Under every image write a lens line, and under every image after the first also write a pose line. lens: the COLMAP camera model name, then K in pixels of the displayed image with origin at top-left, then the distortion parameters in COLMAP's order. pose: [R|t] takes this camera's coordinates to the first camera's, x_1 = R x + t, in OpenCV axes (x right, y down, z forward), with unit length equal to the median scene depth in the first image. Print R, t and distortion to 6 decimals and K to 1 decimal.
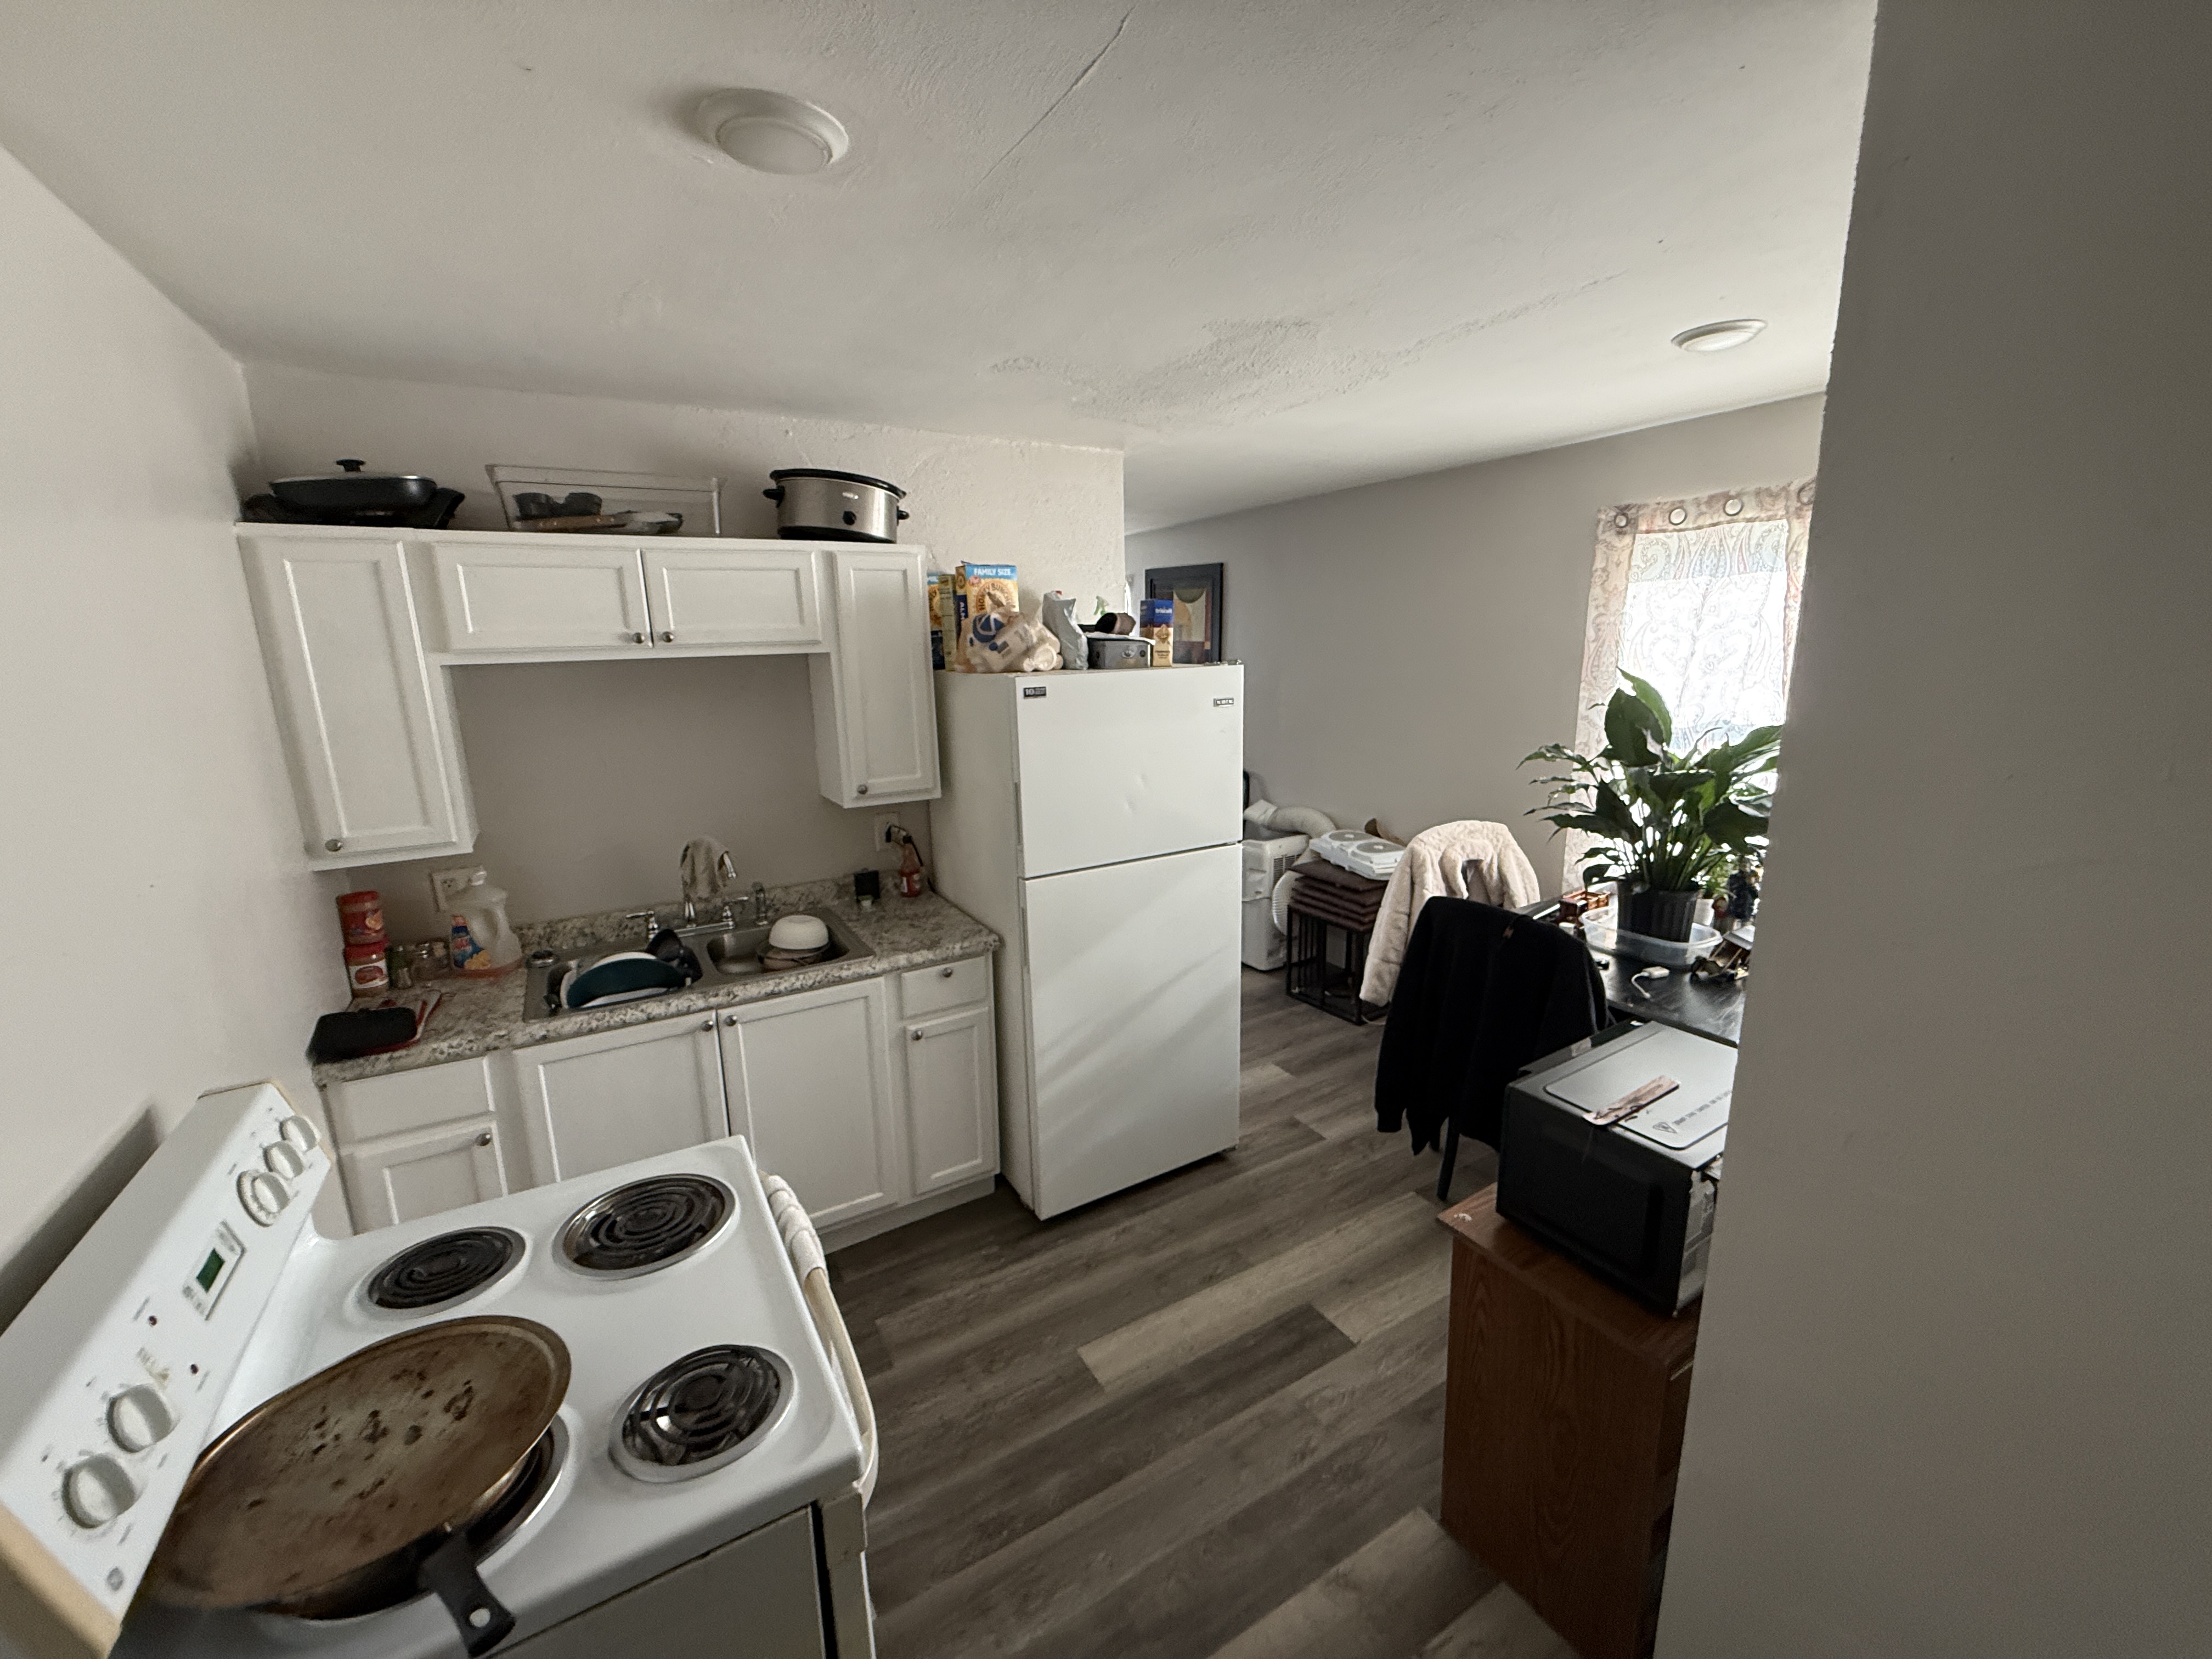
lens RADIAL K [[873.2, 0, 1092.2], [0, 873.2, 831.5], [0, 0, 1]] dist [0.000279, -0.000518]
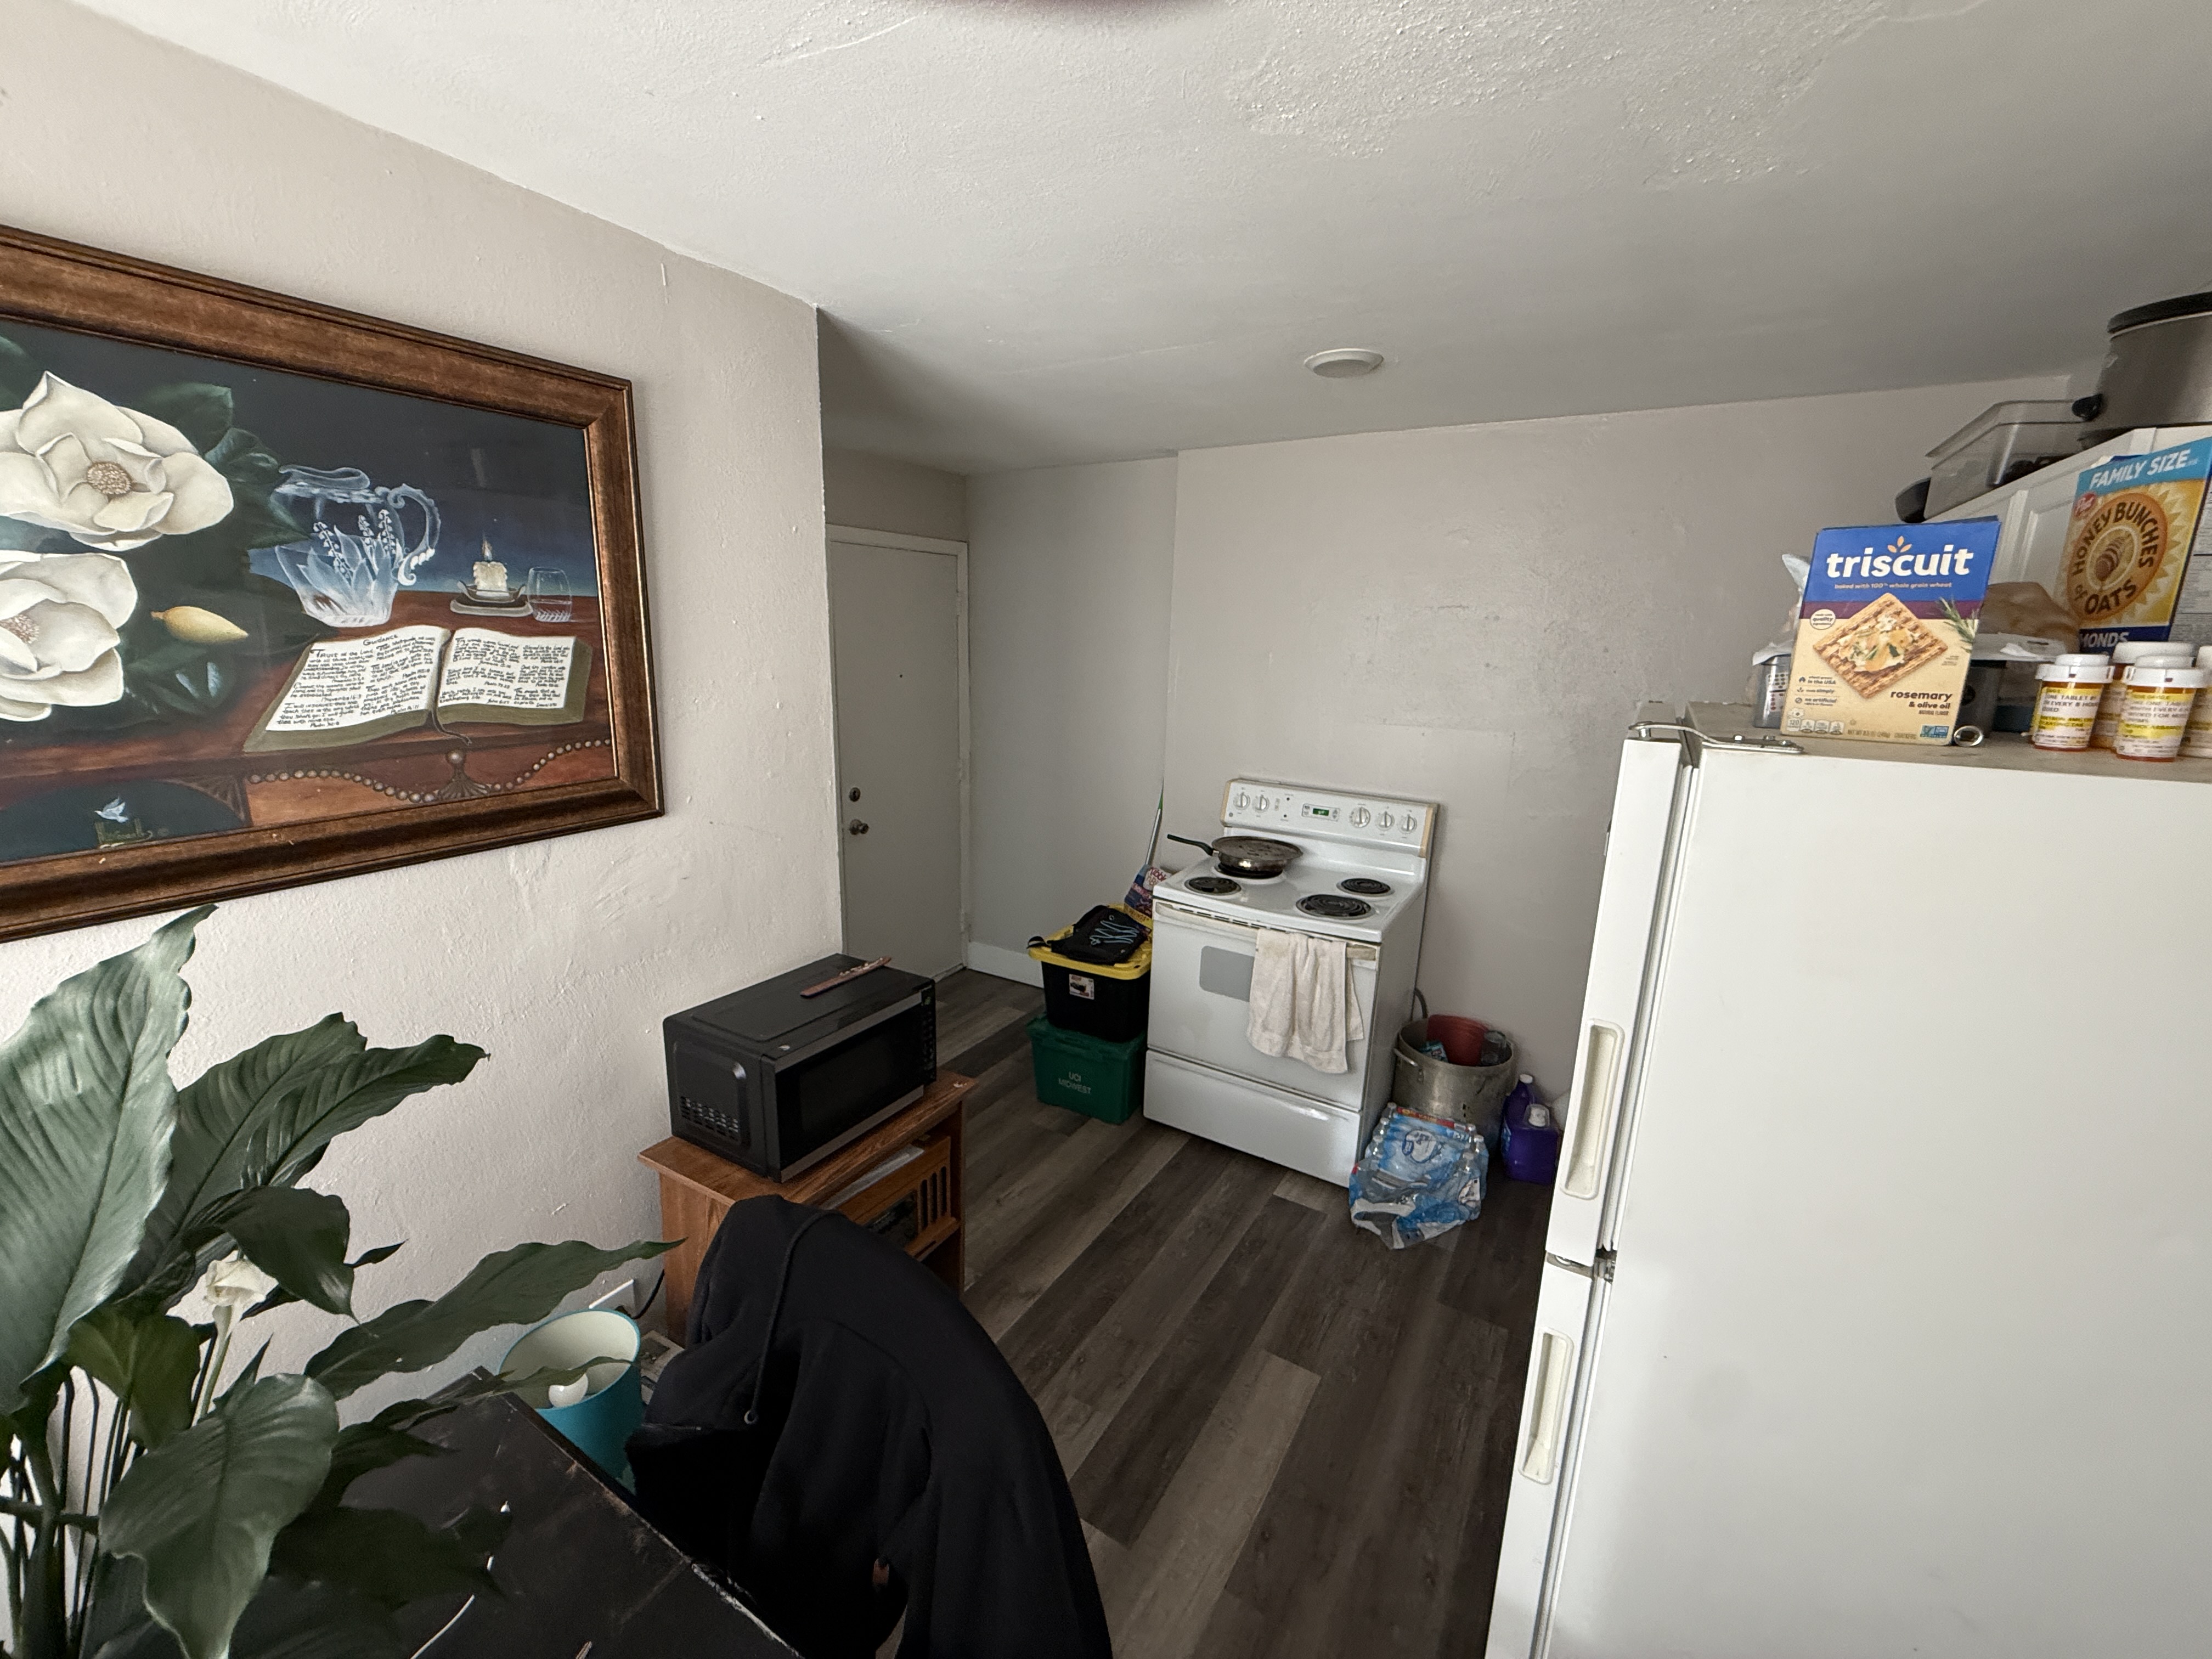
lens RADIAL K [[873.2, 0, 1092.2], [0, 873.2, 831.5], [0, 0, 1]] dist [0.000279, -0.000518]
pose [[-0.879586, 0.091925, -0.466774, 0.709978], [-0.120725, 0.905909, 0.405900, -0.364905], [0.460167, 0.413376, -0.785727, 1.662948]]
